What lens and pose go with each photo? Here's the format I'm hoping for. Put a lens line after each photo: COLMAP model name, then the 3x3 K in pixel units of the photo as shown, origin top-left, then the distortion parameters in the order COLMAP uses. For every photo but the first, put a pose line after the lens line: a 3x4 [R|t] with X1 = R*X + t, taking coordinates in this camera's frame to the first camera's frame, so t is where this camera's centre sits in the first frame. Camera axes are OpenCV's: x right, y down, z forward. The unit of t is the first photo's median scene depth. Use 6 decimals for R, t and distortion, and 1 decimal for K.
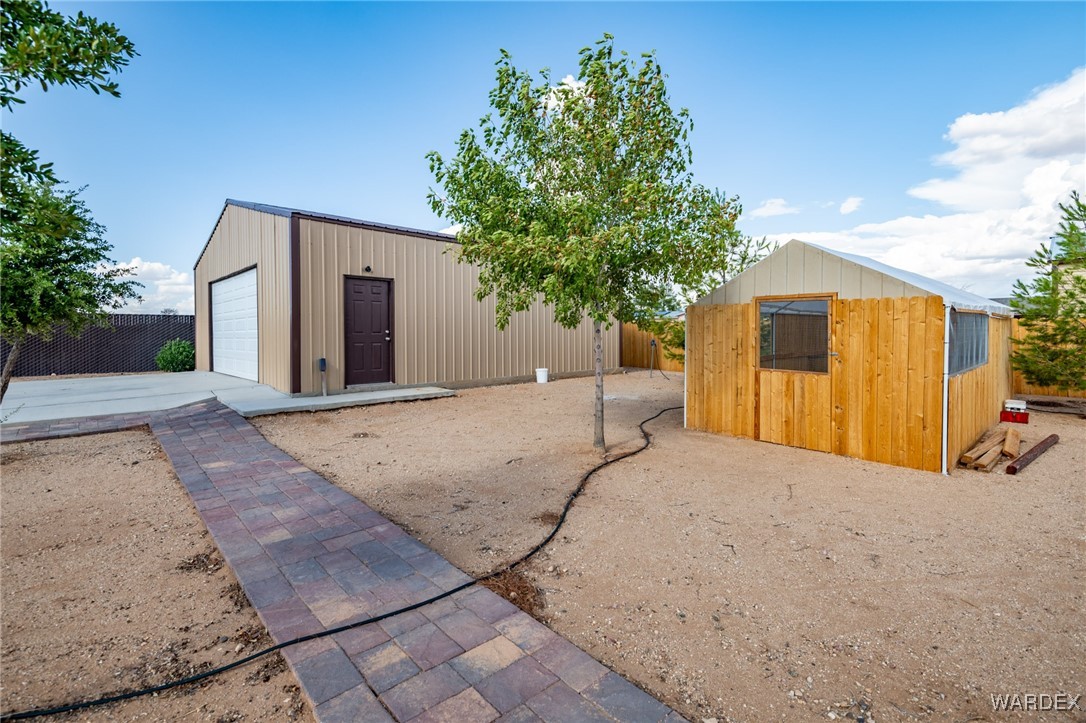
lens RADIAL K [[501.3, 0, 541.2], [0, 501.3, 350.4], [0, 0, 1]] dist [0.031072, -0.023212]
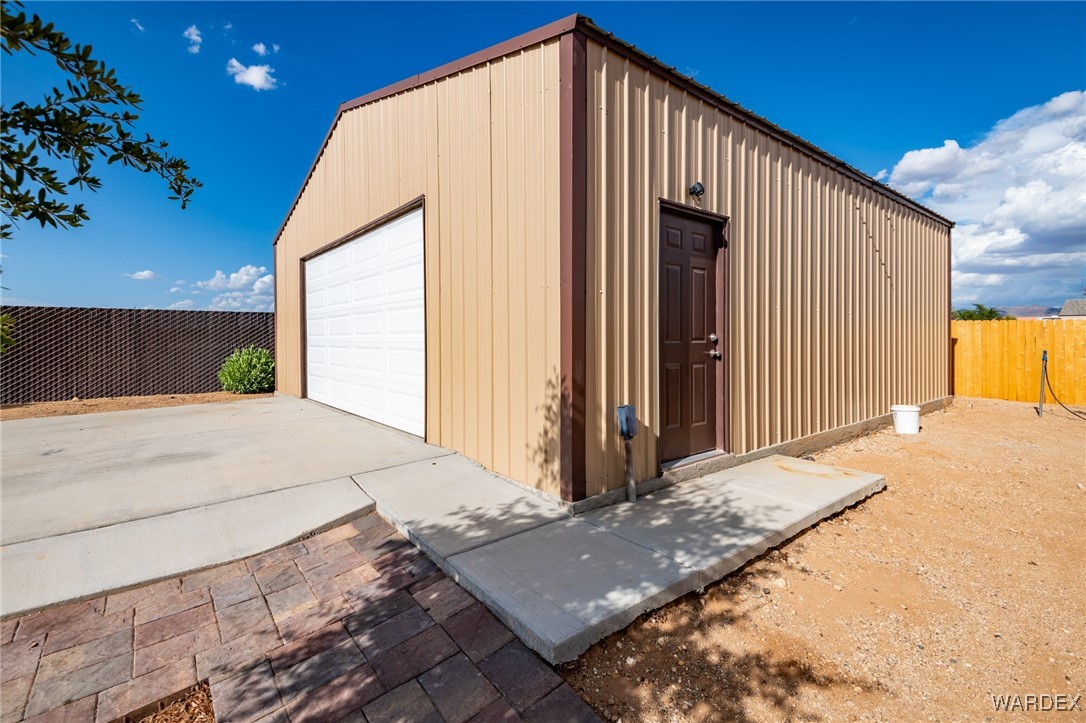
lens RADIAL K [[502.8, 0, 541.7], [0, 502.8, 343.5], [0, 0, 1]] dist [0.029530, 0.000062]
pose [[0.996856, -0.000809, -0.079229, -0.410565], [-0.000401, 0.999884, -0.015252, -0.023828], [0.079232, 0.015236, 0.996740, 0.525351]]
